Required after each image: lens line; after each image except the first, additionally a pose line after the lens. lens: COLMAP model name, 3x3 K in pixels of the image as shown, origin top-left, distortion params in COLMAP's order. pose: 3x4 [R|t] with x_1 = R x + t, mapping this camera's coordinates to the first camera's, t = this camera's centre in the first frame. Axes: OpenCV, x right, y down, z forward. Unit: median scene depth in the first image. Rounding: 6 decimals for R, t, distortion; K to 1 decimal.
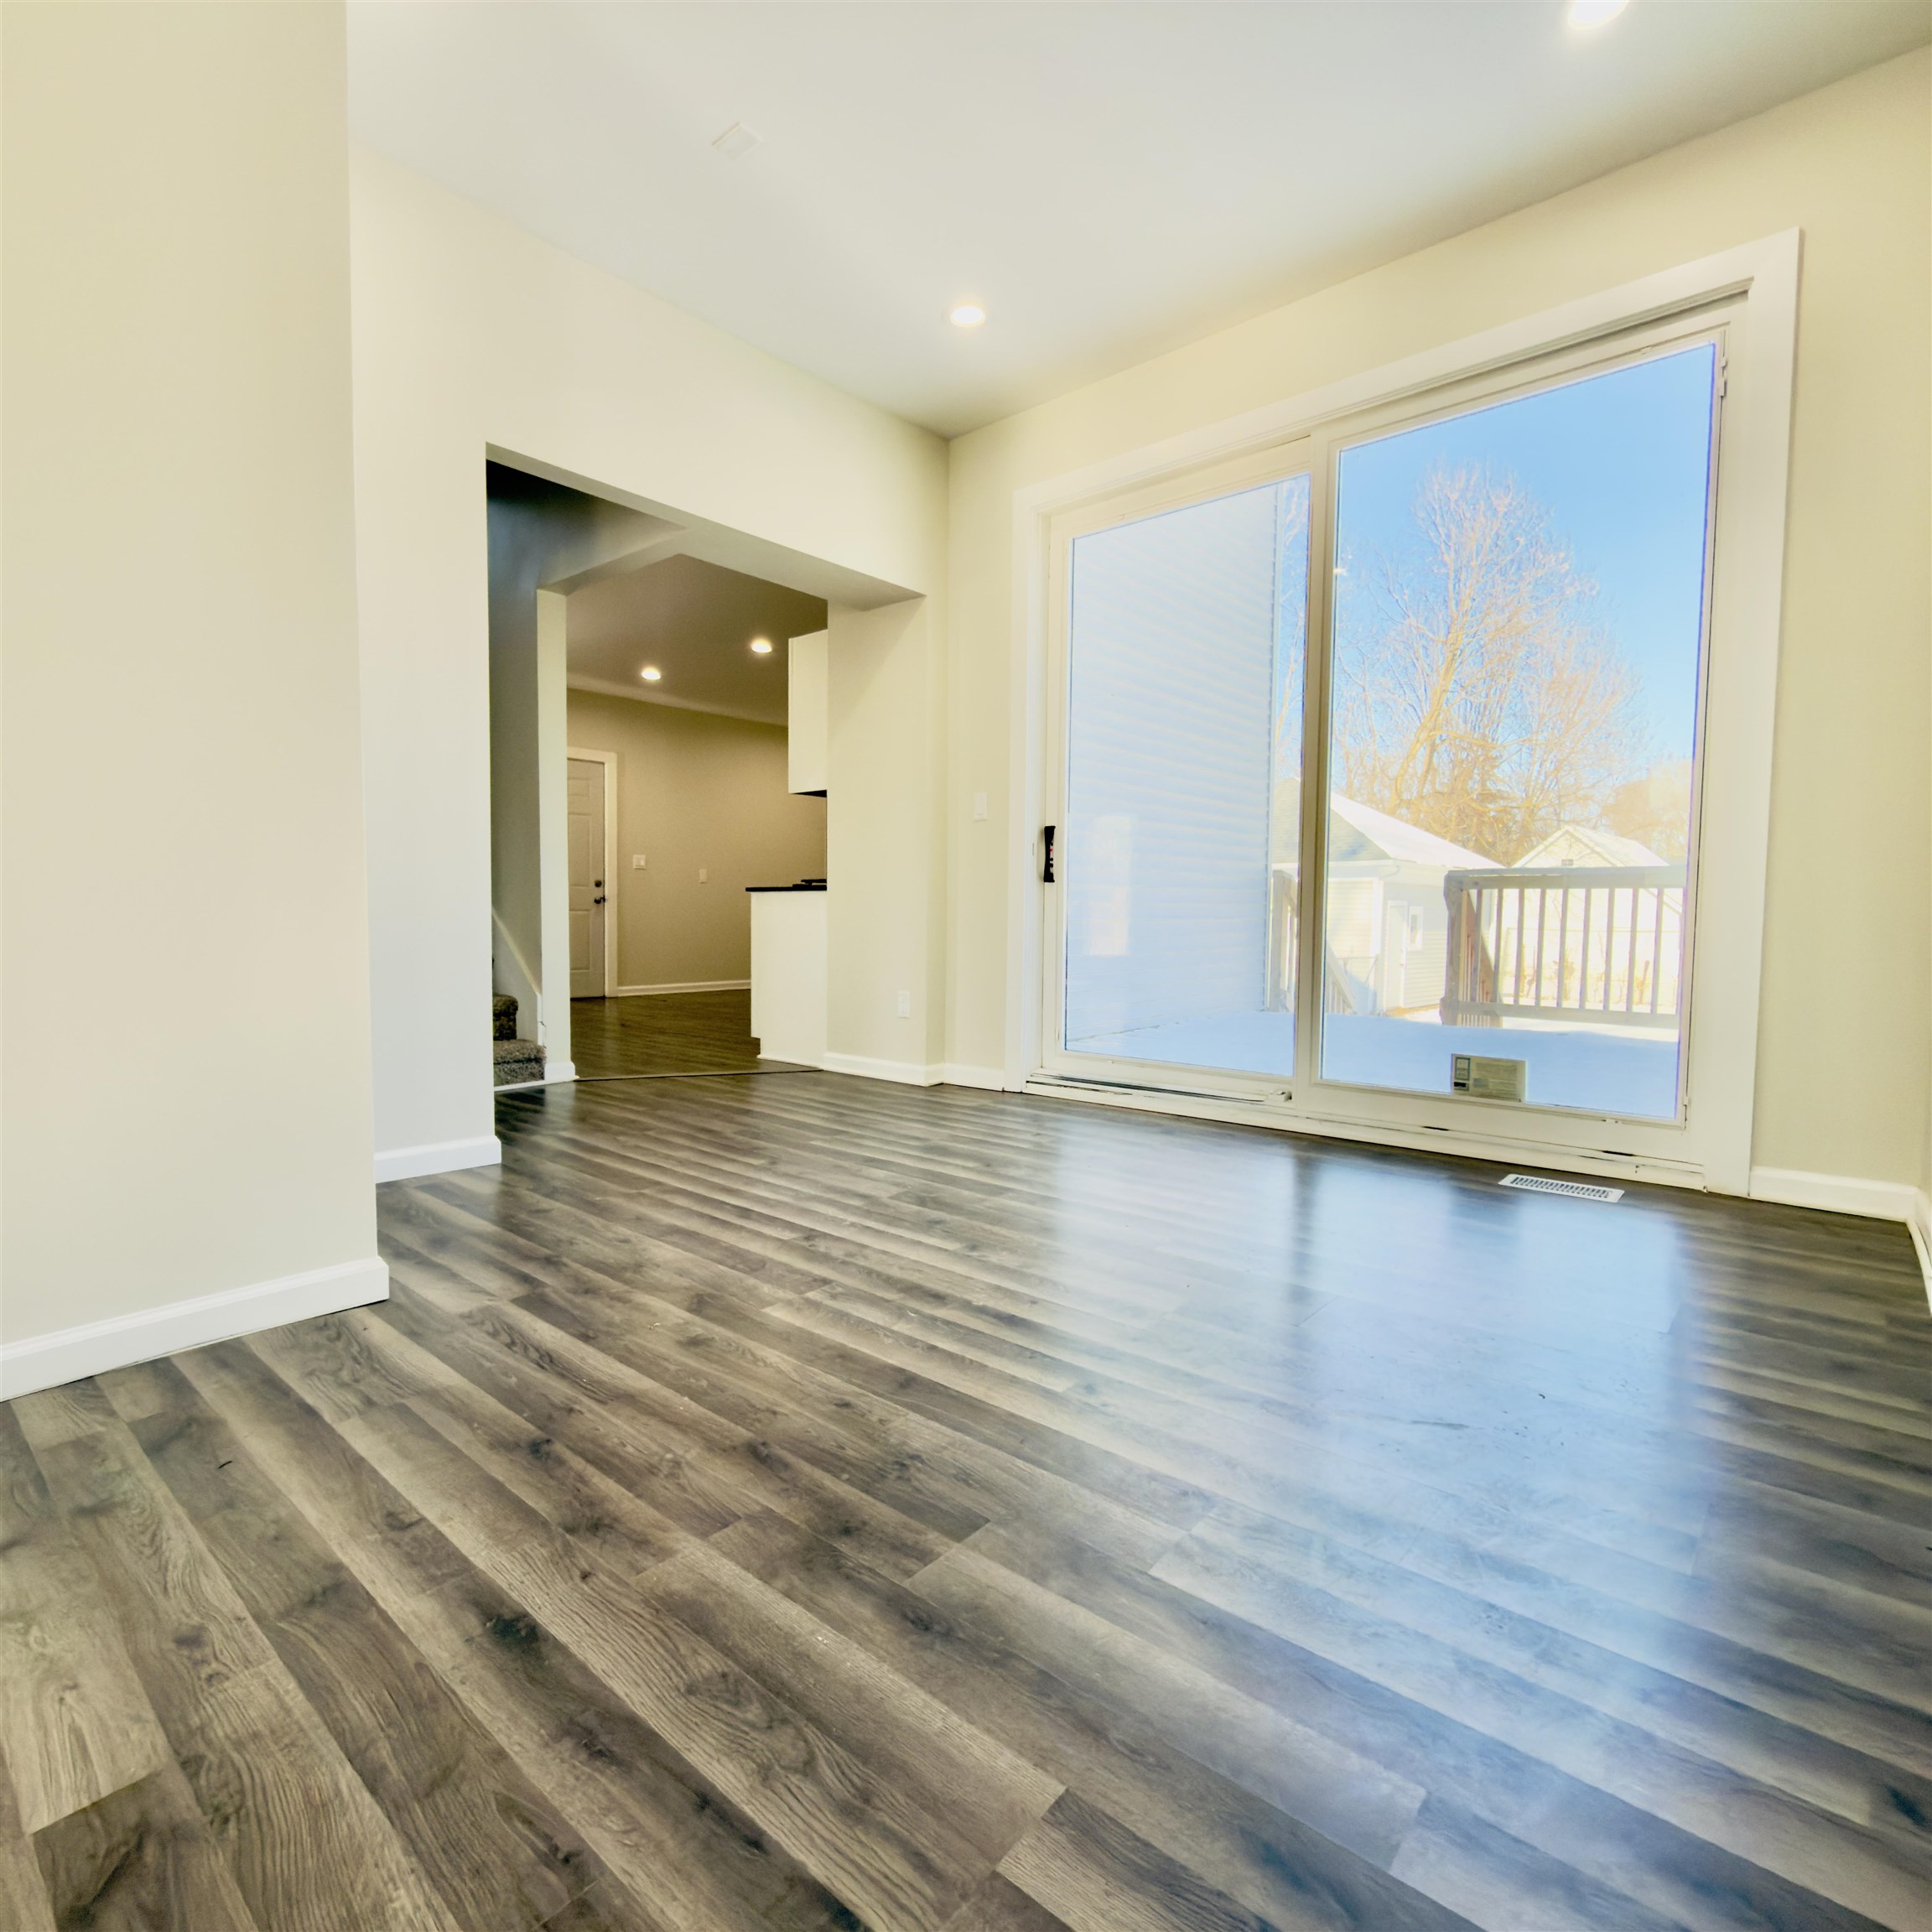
lens RADIAL K [[1034.3, 0, 960.4], [0, 1034.3, 973.9], [0, 0, 1]] dist [-0.013335, 0.003168]
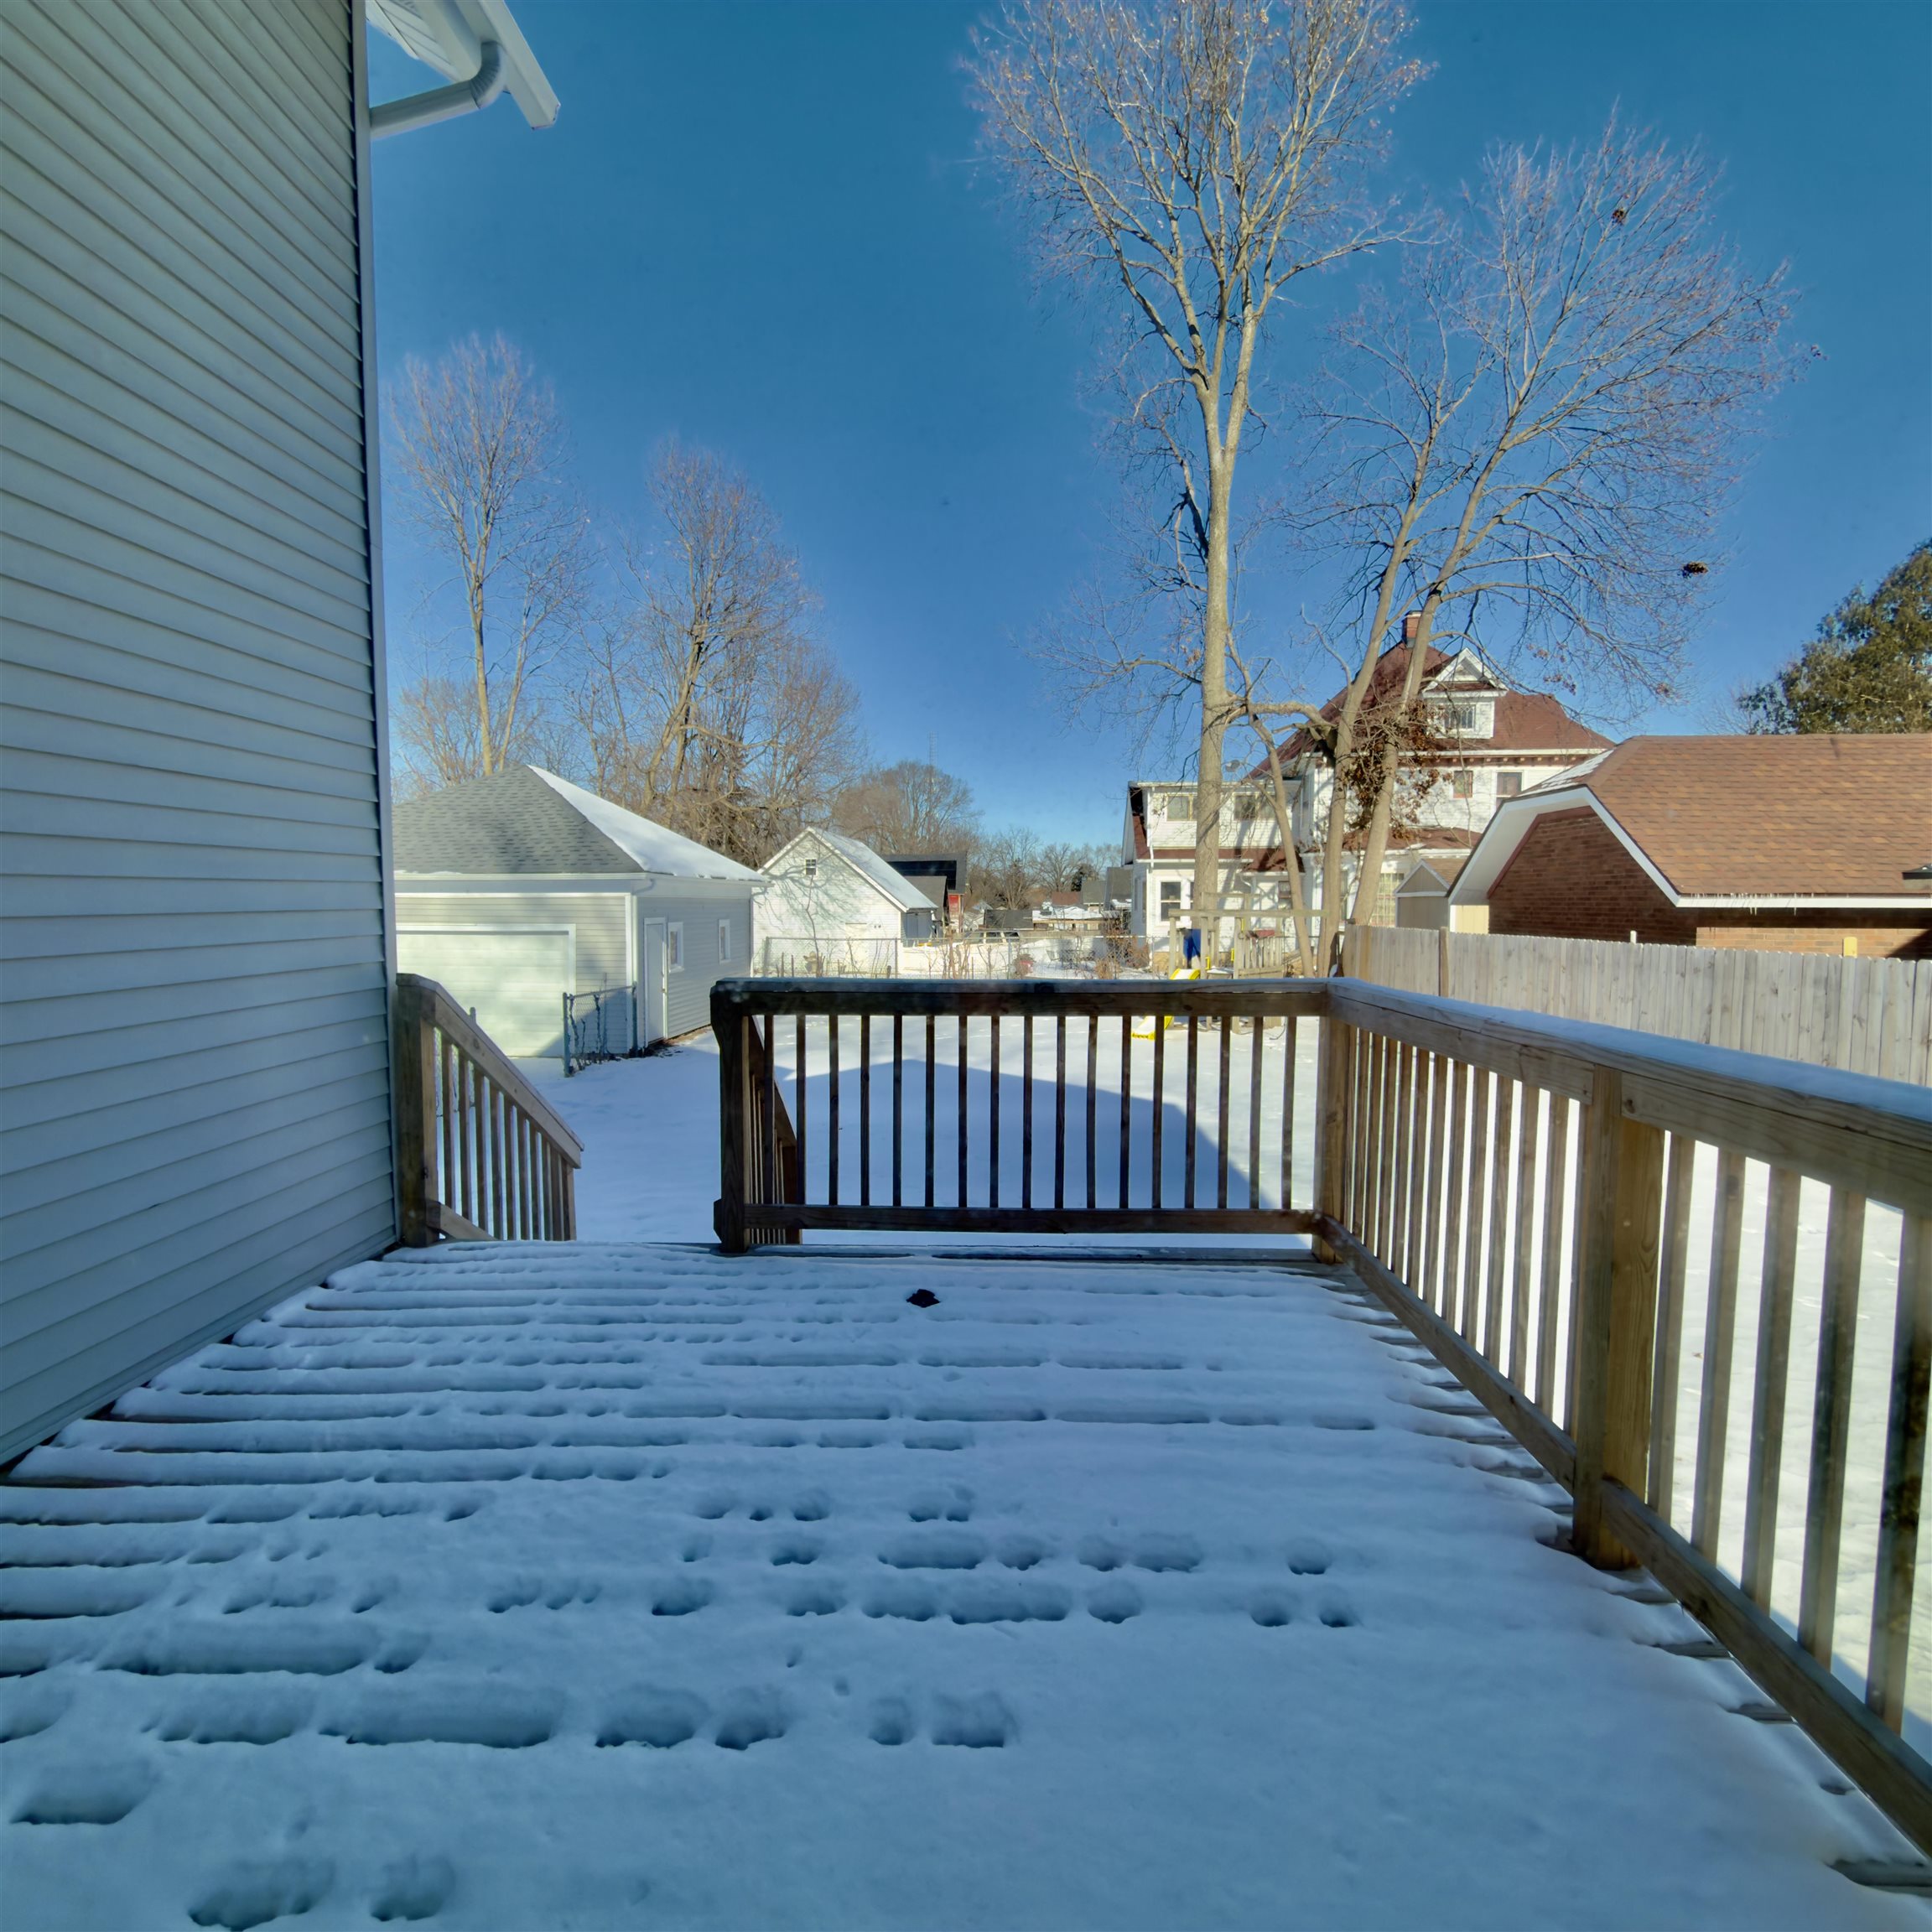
lens RADIAL K [[1034.3, 0, 971.7], [0, 1034.3, 972.5], [0, 0, 1]] dist [-0.013335, 0.003168]
pose [[0.770352, -0.053499, 0.635371, 0.233742], [0.045170, 0.998549, 0.029312, -0.122223], [-0.636017, 0.006119, 0.771651, 0.500345]]
